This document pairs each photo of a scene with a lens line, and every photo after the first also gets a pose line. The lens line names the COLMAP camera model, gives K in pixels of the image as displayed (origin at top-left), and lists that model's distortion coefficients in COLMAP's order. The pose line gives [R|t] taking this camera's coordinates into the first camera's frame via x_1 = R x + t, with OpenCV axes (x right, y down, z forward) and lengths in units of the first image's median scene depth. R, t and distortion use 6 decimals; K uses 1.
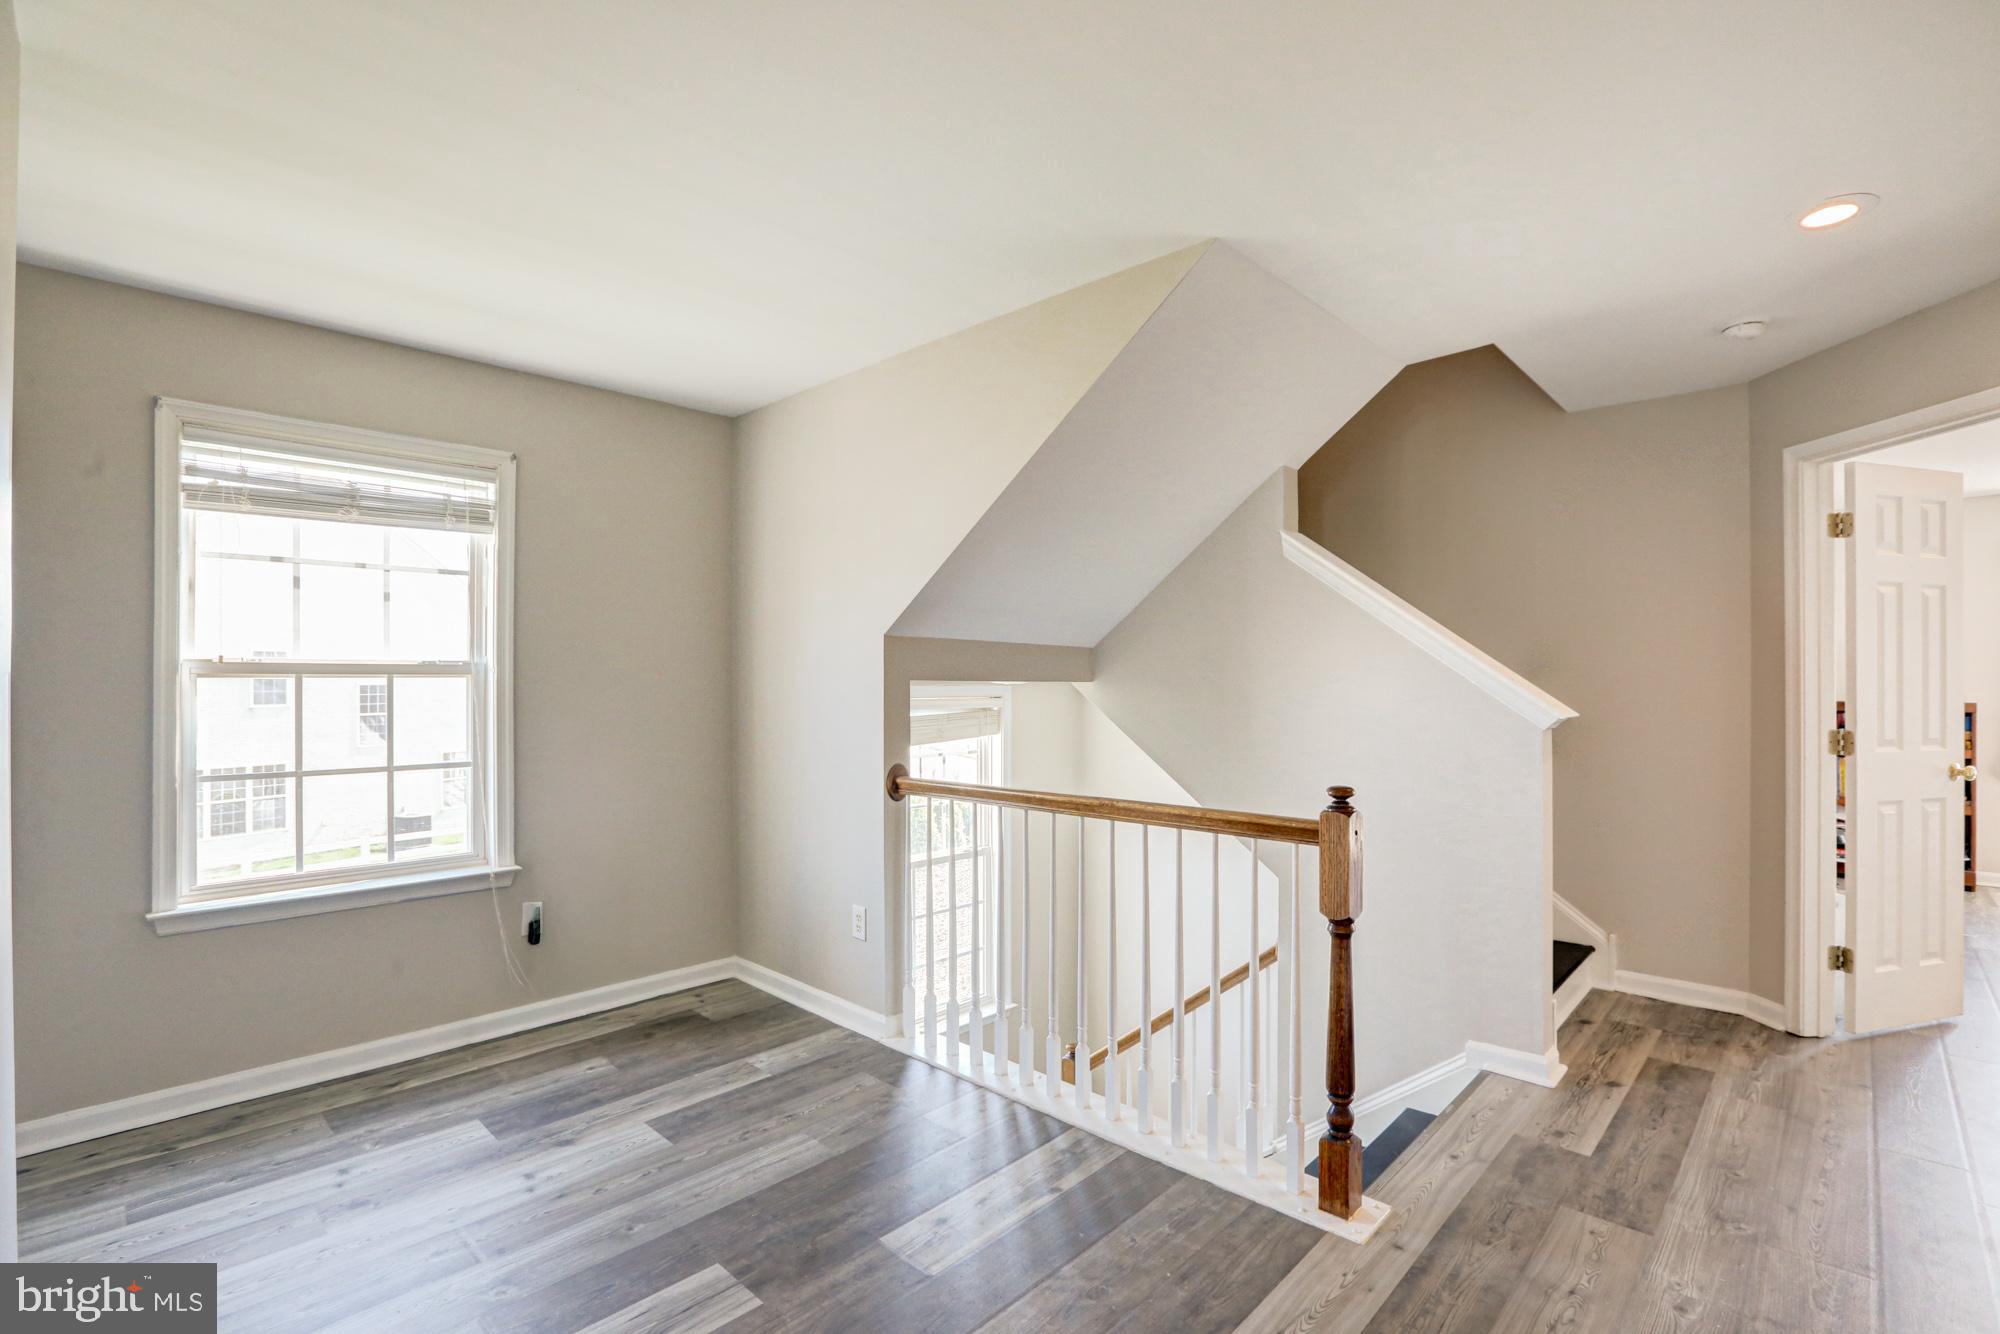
lens RADIAL K [[908.1, 0, 1014.1], [0, 908.1, 680.8], [0, 0, 1]] dist [-0.050891, 0.012252]
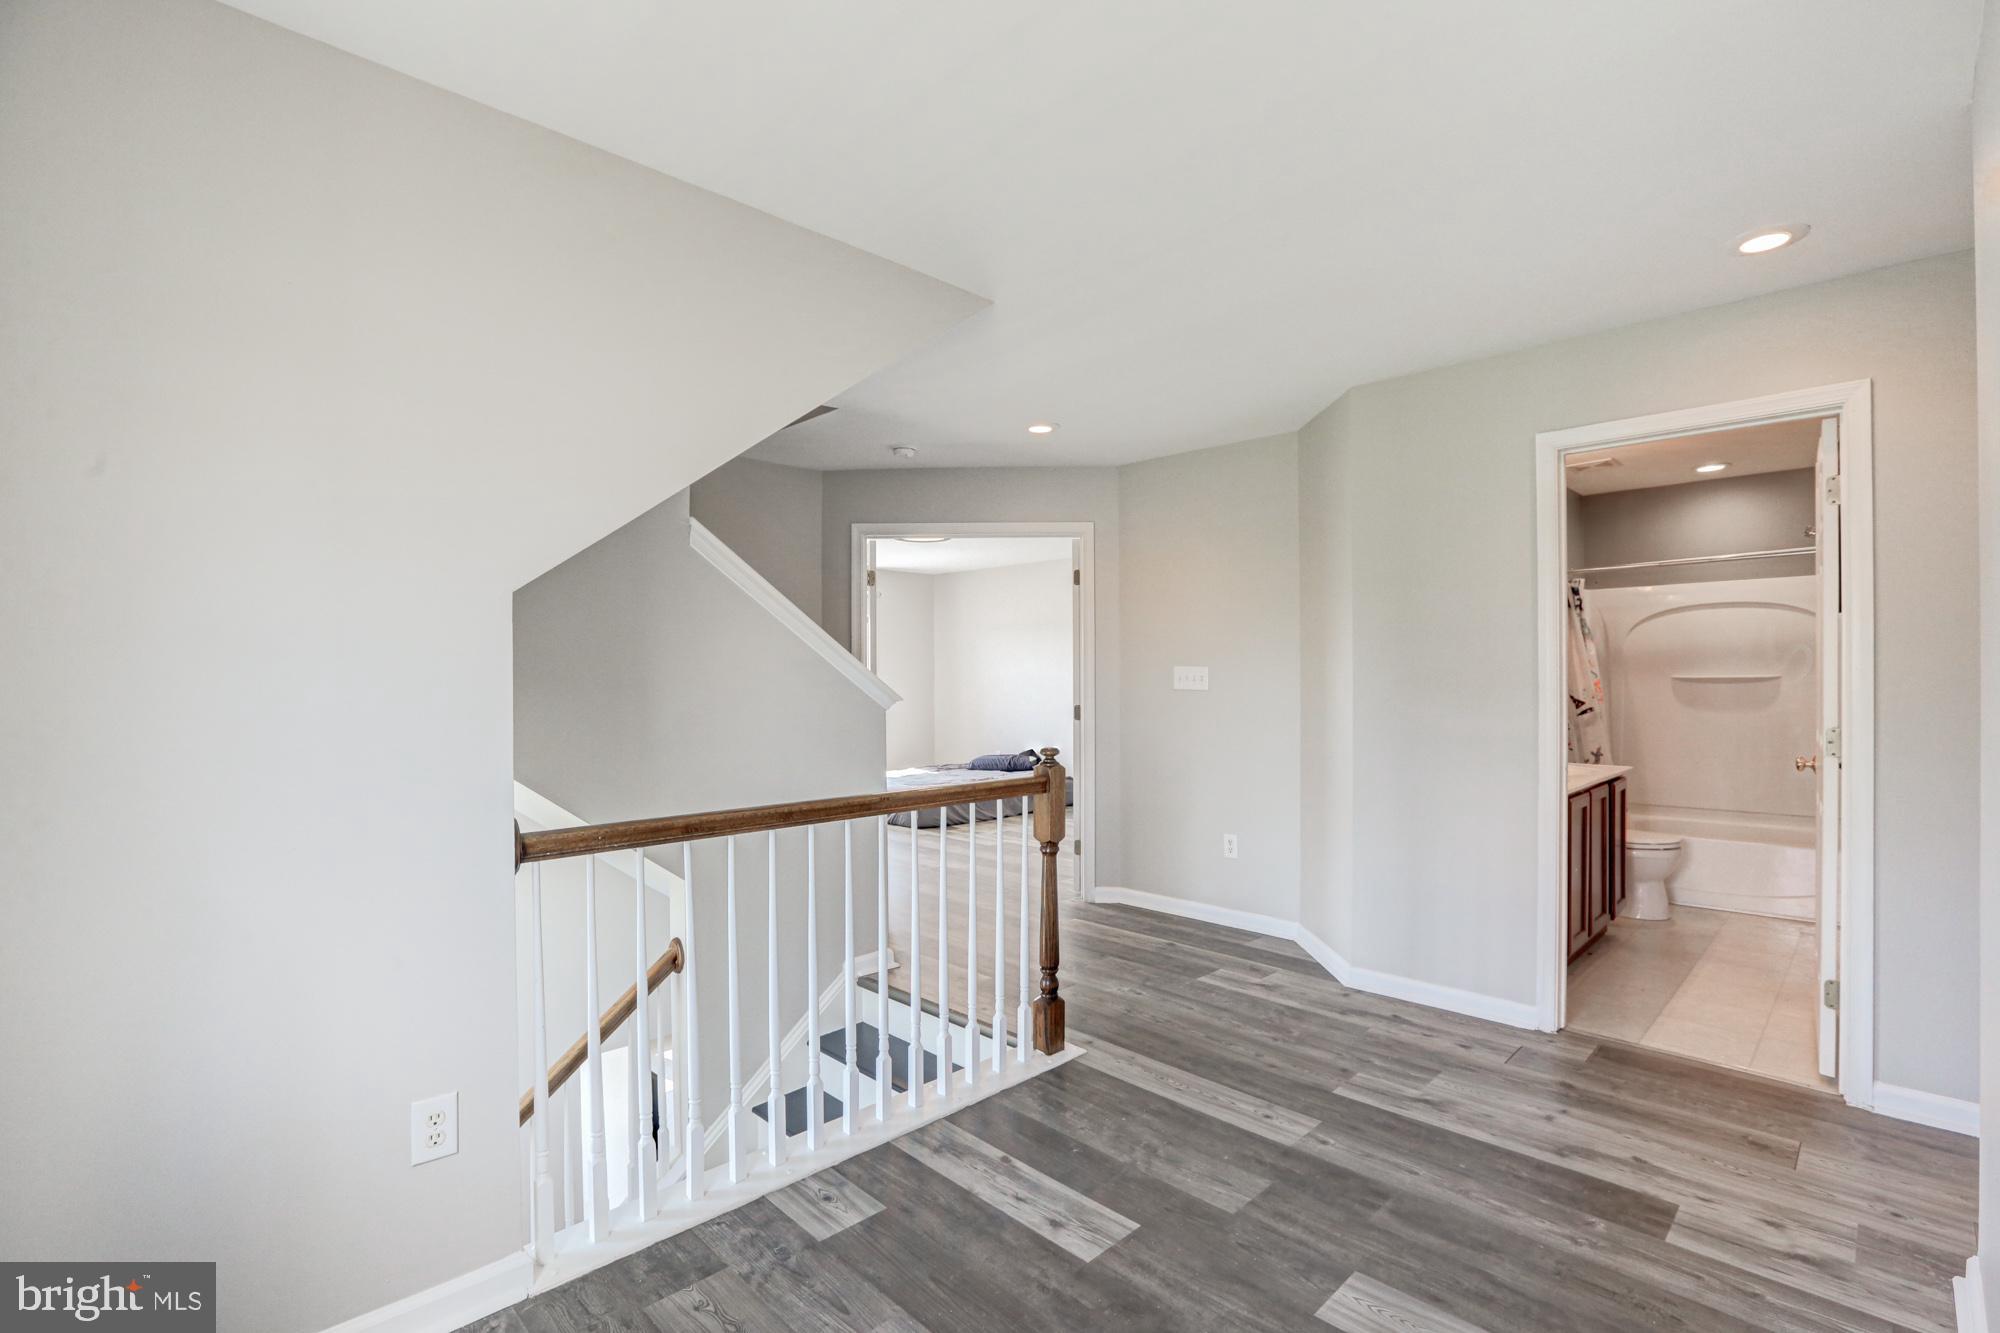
lens RADIAL K [[908.1, 0, 1001.7], [0, 908.1, 661.5], [0, 0, 1]] dist [-0.050891, 0.012252]
pose [[0.036348, 0.017777, 0.999181, -0.855497], [0.001247, 0.999840, -0.017834, 0.004959], [-0.999338, 0.001895, 0.036320, 0.817257]]
